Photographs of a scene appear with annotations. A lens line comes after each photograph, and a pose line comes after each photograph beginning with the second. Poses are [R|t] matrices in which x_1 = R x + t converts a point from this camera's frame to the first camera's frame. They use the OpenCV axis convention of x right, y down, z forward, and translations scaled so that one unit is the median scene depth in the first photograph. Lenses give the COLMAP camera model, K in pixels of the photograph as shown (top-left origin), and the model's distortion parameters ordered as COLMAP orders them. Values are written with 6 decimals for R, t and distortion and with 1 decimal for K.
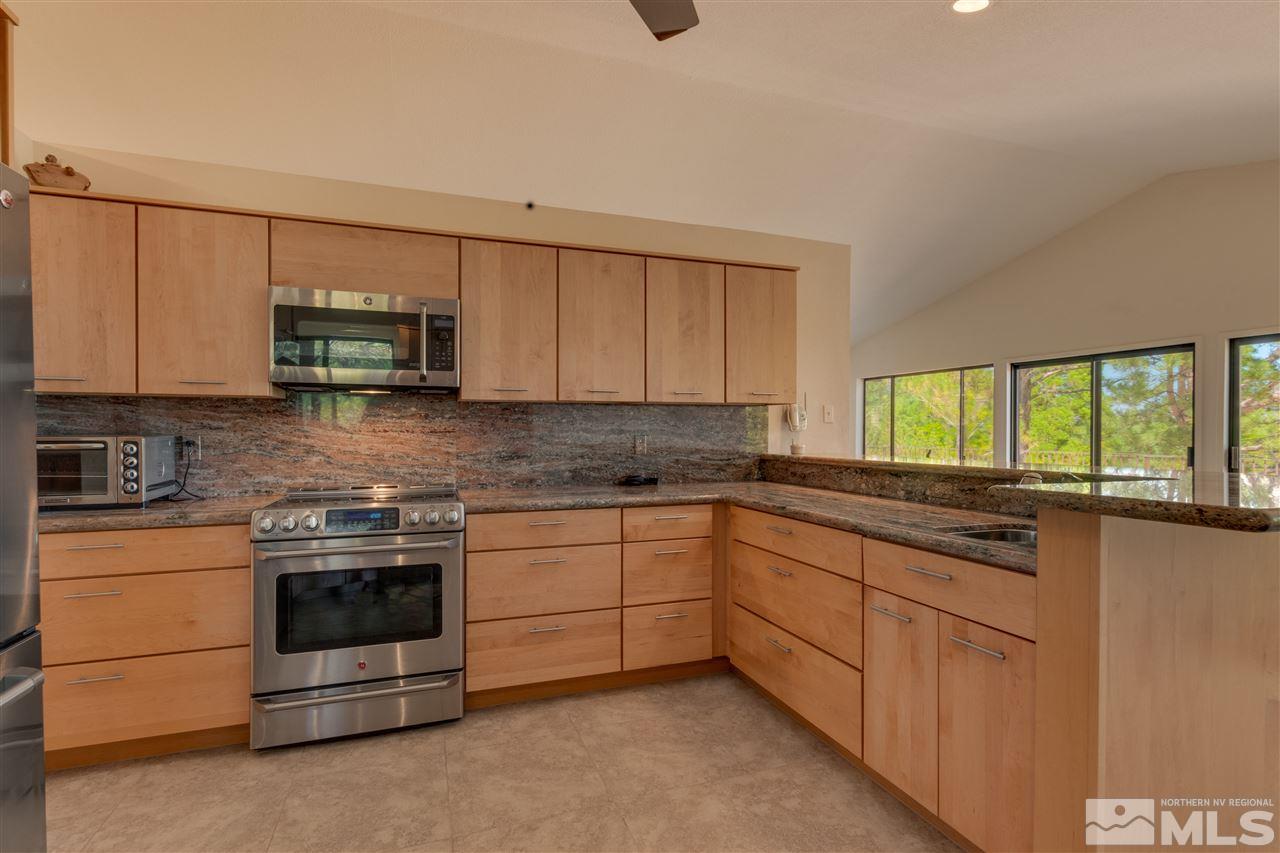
lens RADIAL K [[586.5, 0, 646.7], [0, 586.5, 438.2], [0, 0, 1]] dist [0.001549, 0.000640]
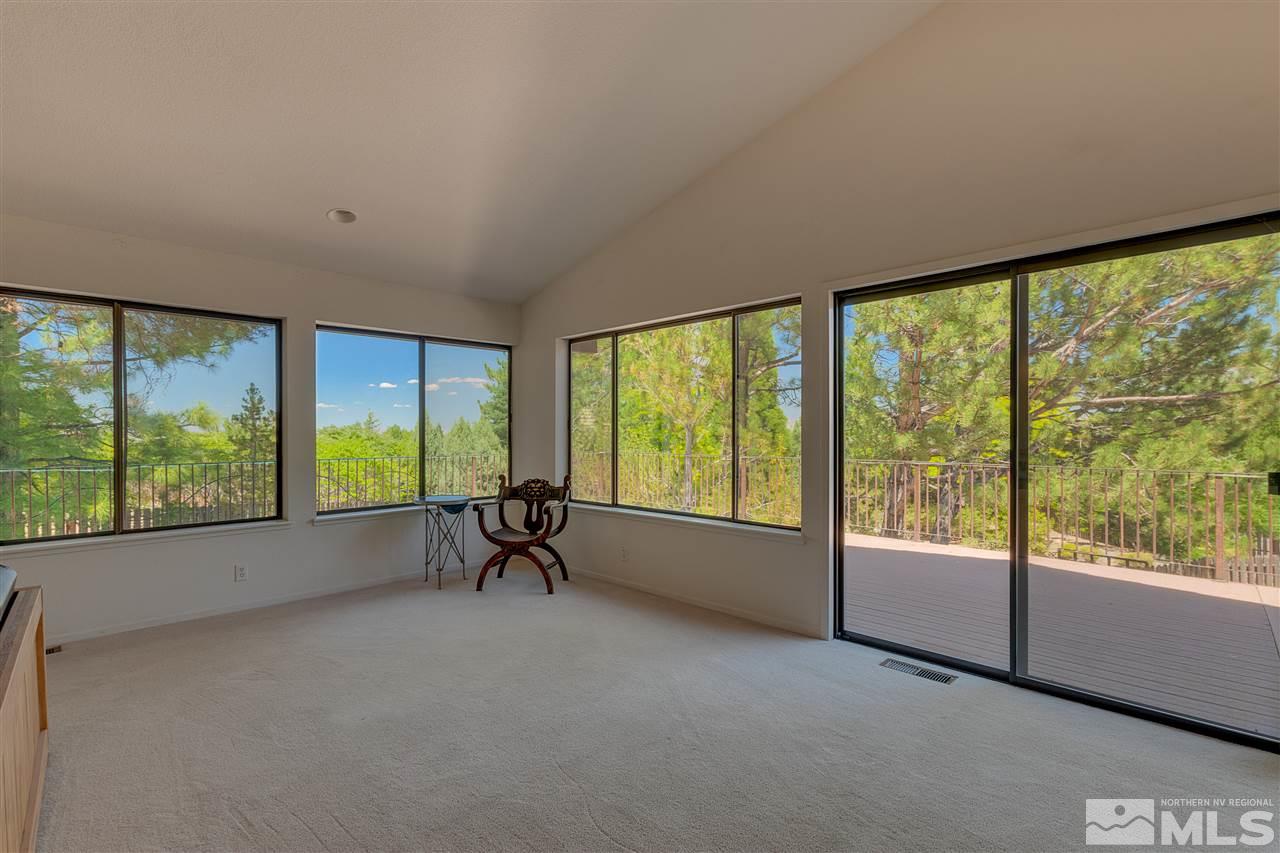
lens RADIAL K [[586.5, 0, 623.1], [0, 586.5, 430.1], [0, 0, 1]] dist [0.001549, 0.000640]
pose [[0.911270, -0.000934, 0.411808, 0.198675], [0.008757, 0.999815, -0.017111, -0.001300], [-0.411716, 0.019199, 0.911110, 0.496057]]
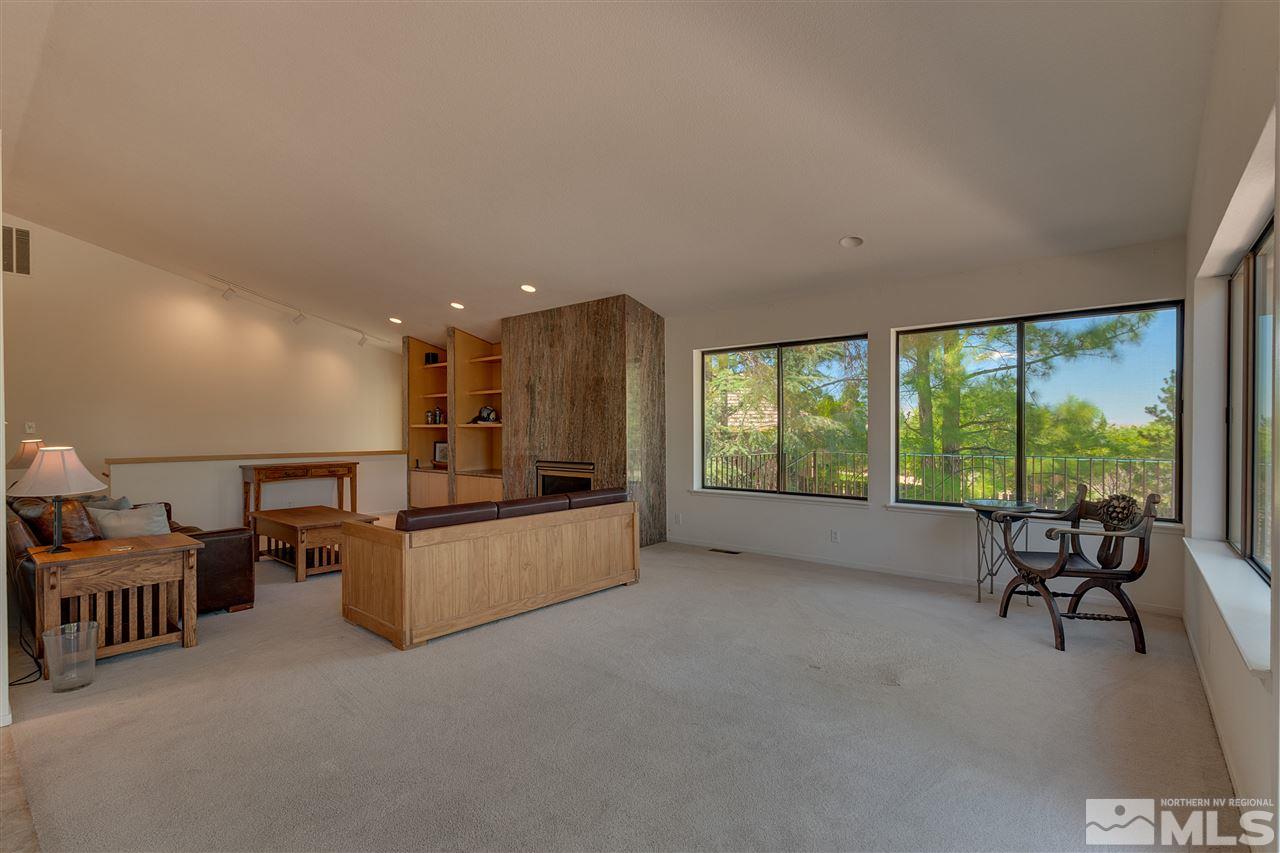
lens RADIAL K [[586.5, 0, 638.8], [0, 586.5, 428.6], [0, 0, 1]] dist [0.001549, 0.000640]
pose [[0.501786, -0.002587, -0.864988, 0.543992], [-0.008081, 0.999938, -0.007678, -0.003797], [0.864954, 0.010842, 0.501734, 0.568253]]
